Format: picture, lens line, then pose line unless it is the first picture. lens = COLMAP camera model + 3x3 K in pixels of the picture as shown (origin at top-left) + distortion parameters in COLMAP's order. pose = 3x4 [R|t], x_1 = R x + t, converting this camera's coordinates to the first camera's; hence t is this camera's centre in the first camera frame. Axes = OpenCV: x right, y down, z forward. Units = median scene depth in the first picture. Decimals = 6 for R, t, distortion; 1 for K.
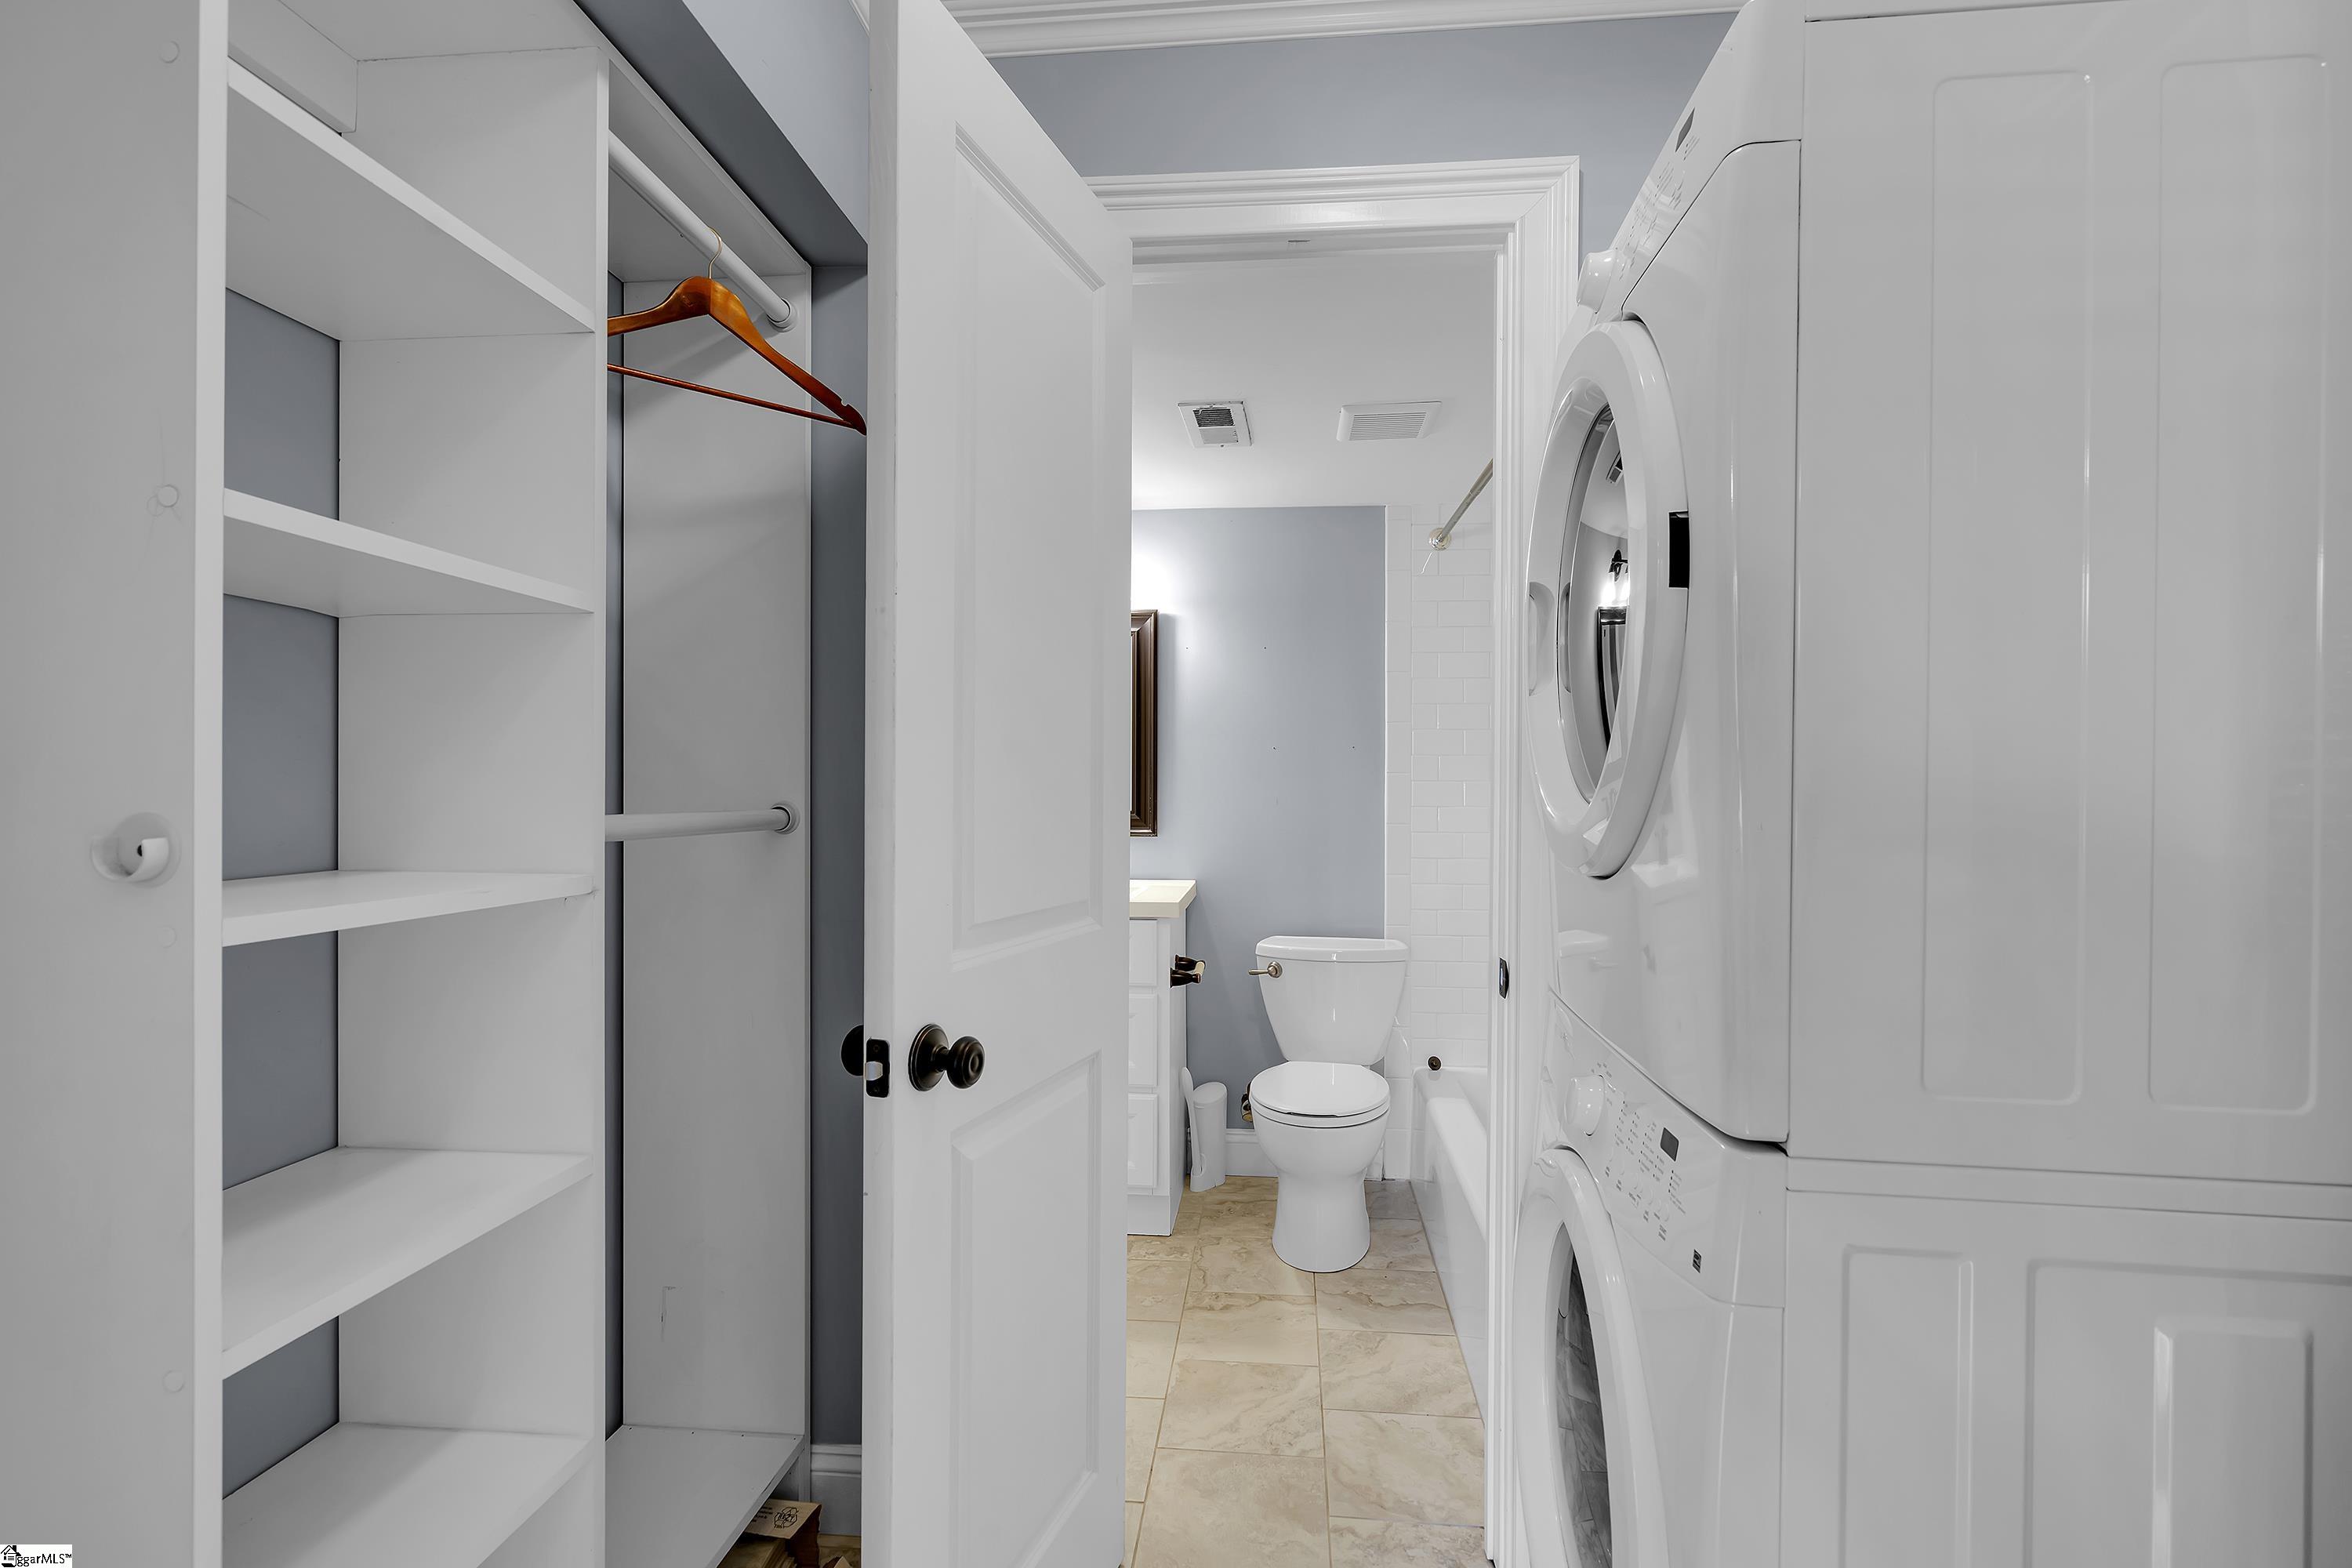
lens RADIAL K [[1069.4, 0, 1172.5], [0, 1069.4, 798.2], [0, 0, 1]] dist [-0.003930, 0.000210]
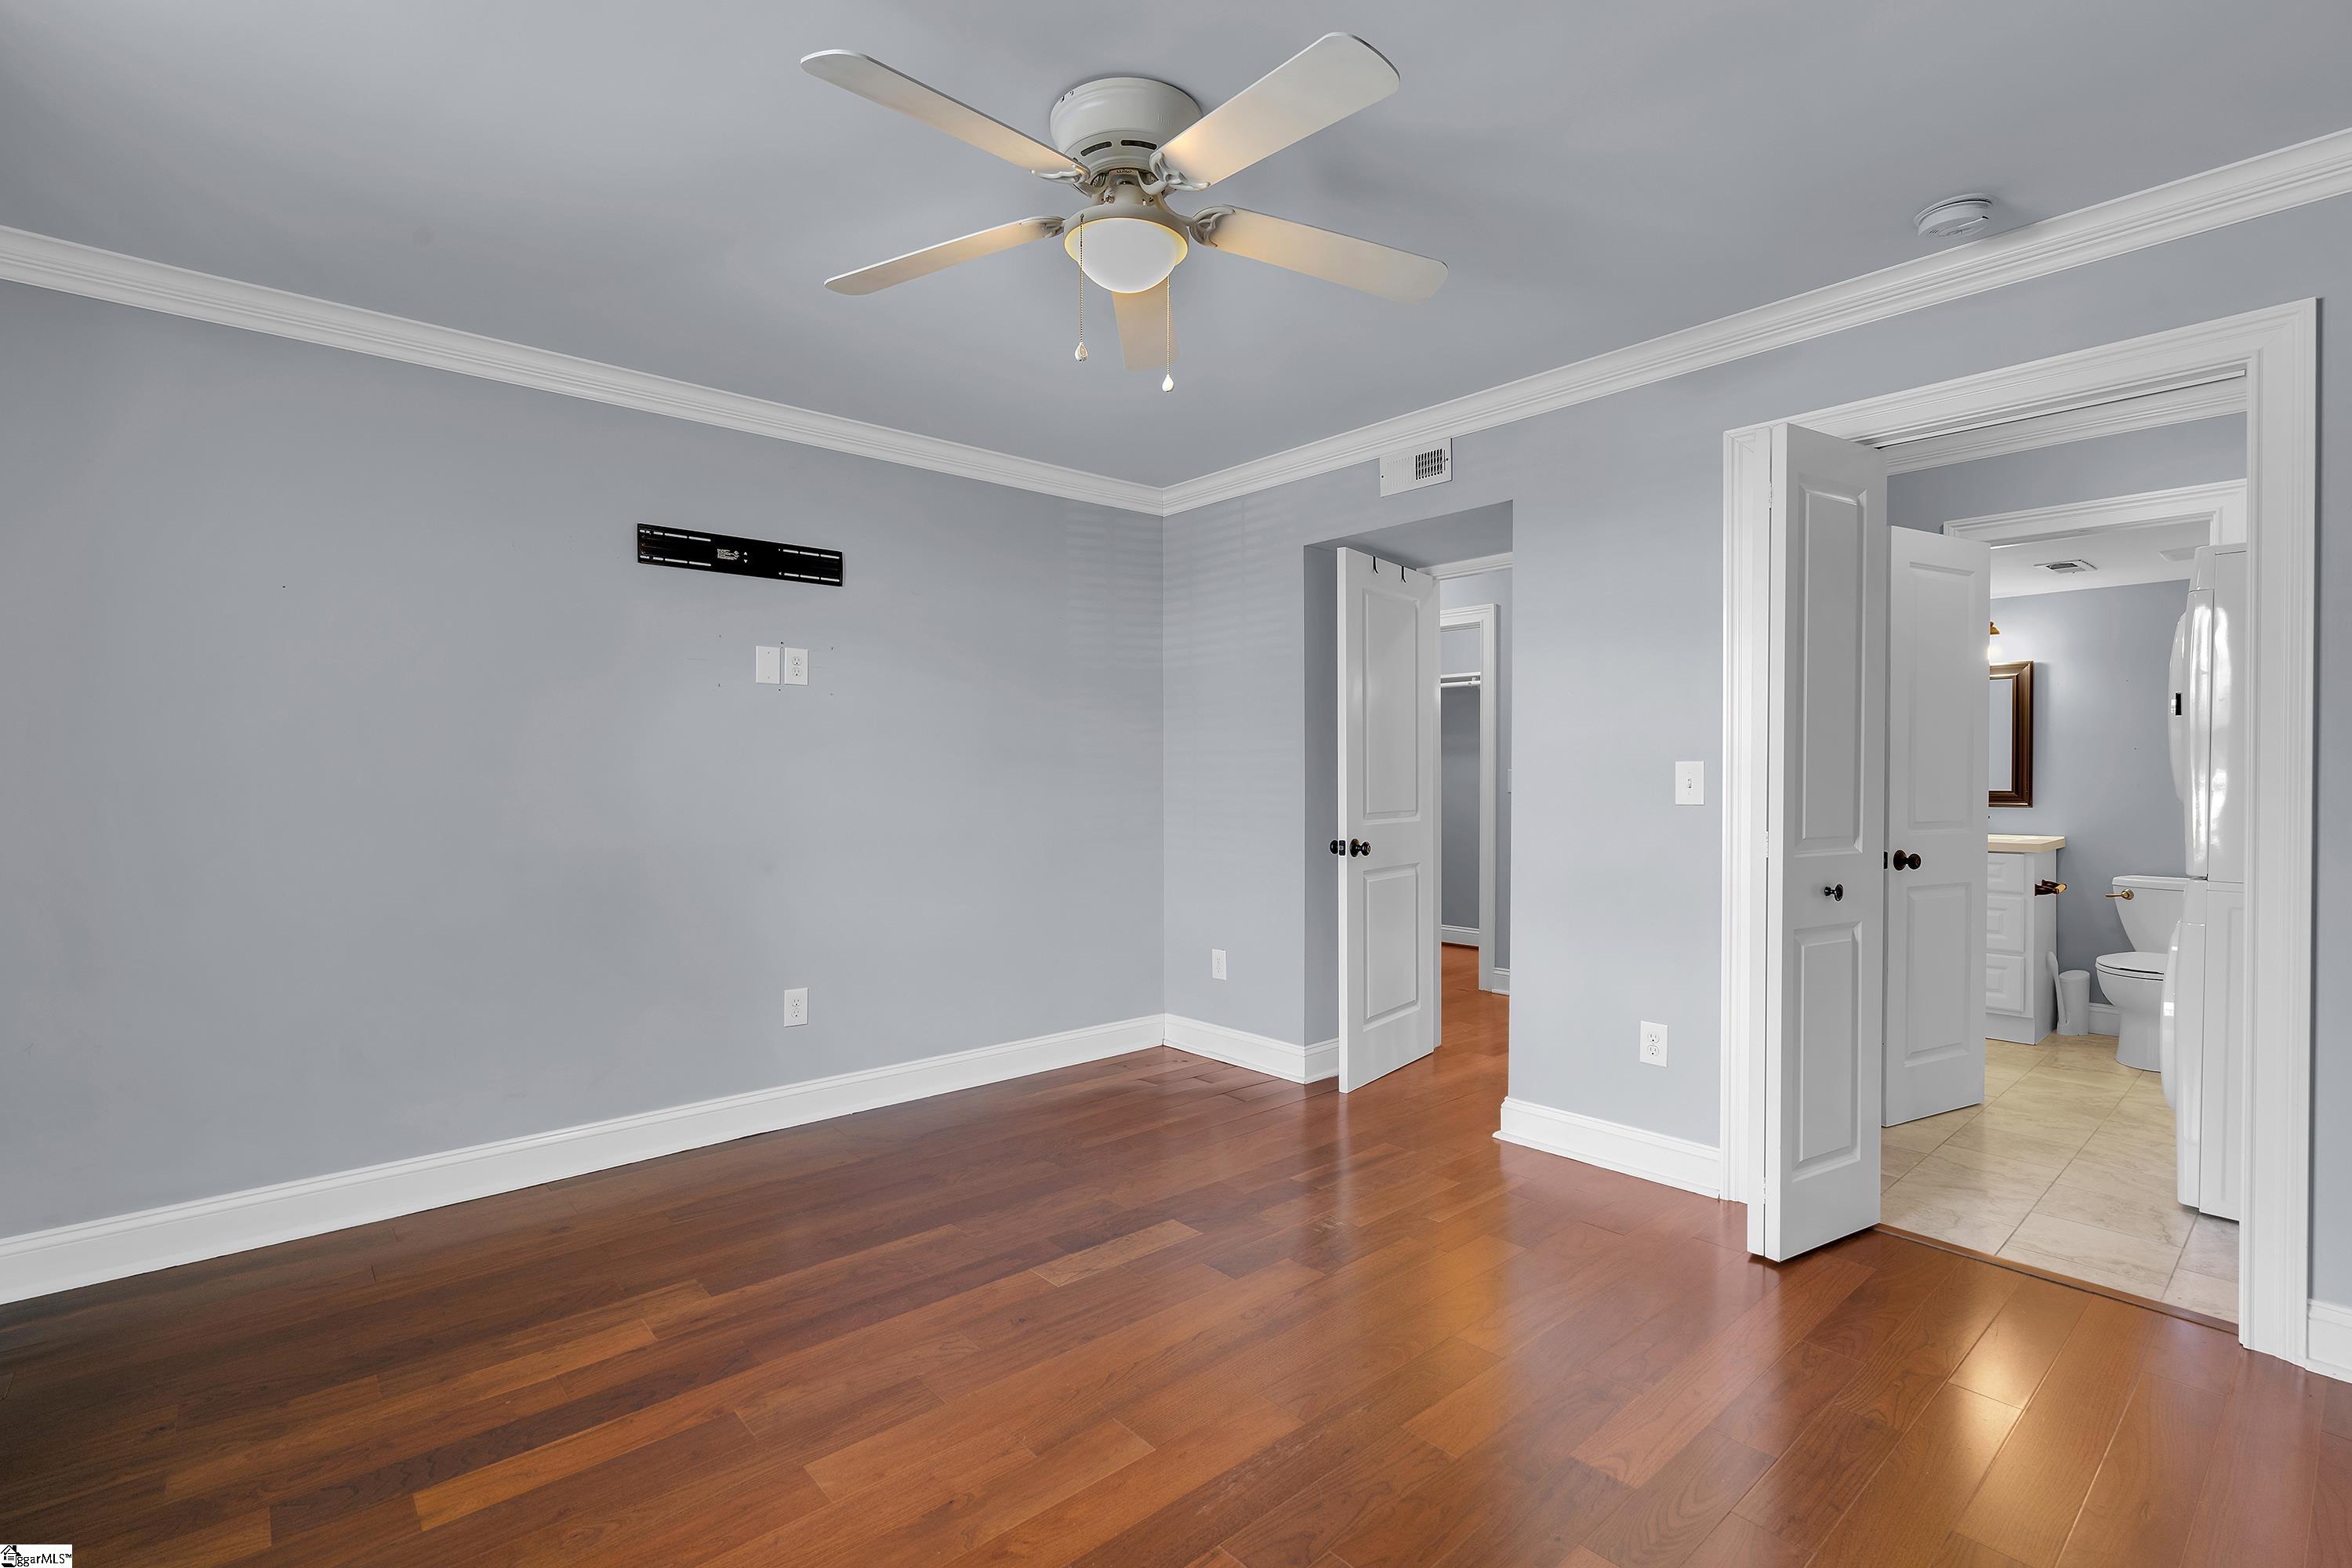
lens RADIAL K [[1069.4, 0, 1172.5], [0, 1069.4, 798.2], [0, 0, 1]] dist [-0.003930, 0.000210]
pose [[0.736917, 0.003594, -0.675974, 0.121211], [0.004143, 0.999943, 0.009833, 0.002591], [0.675971, -0.010047, 0.736860, -1.054627]]
